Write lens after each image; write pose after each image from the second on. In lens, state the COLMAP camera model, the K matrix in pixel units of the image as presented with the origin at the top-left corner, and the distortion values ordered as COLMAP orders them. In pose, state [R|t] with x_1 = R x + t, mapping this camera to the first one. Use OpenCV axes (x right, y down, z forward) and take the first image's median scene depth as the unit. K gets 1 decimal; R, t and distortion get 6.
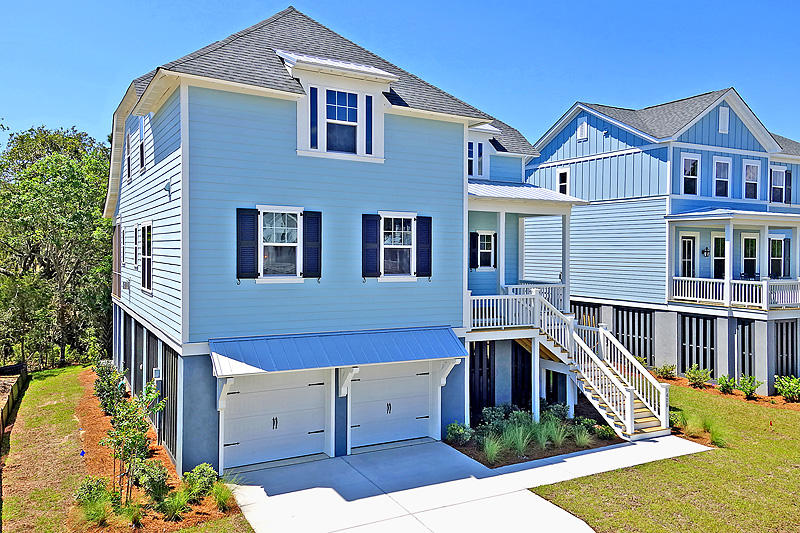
lens RADIAL K [[634.3, 0, 384.8], [0, 634.3, 246.8], [0, 0, 1]] dist [0.061771, 0.025854]
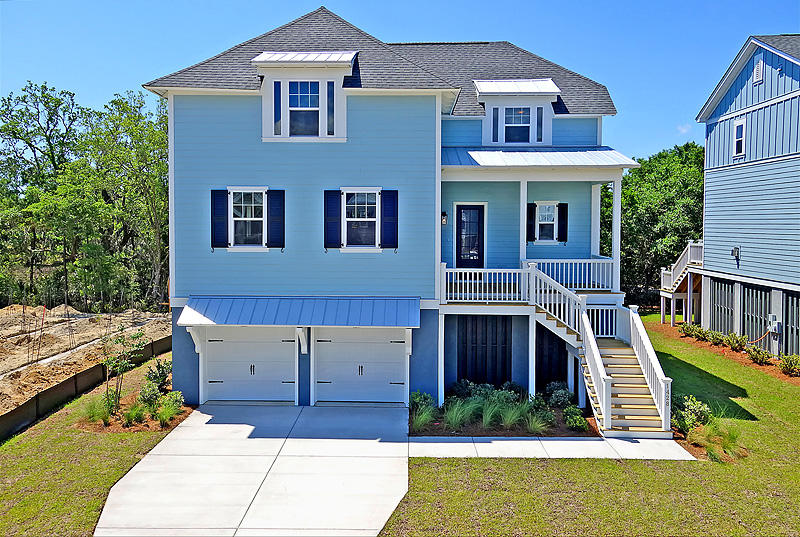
lens RADIAL K [[643.2, 0, 379.3], [0, 643.2, 229.1], [0, 0, 1]] dist [0.055733, -0.011944]
pose [[0.861889, -0.001009, -0.507096, 0.576332], [0.009564, 0.999853, 0.014266, 0.000339], [0.507007, -0.017145, 0.861771, 0.080479]]
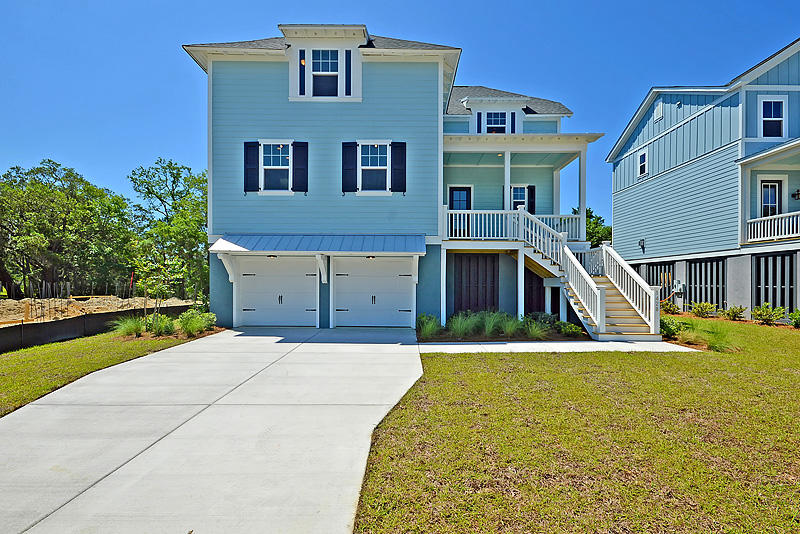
lens RADIAL K [[360.0, 0, 396.0], [0, 360.0, 279.2], [0, 0, 1]] dist [0.011057, -0.003926]
pose [[0.874927, -0.011220, -0.484124, 0.382293], [0.006194, 0.999909, -0.011979, 0.218255], [0.484214, 0.007482, 0.874917, 0.395467]]
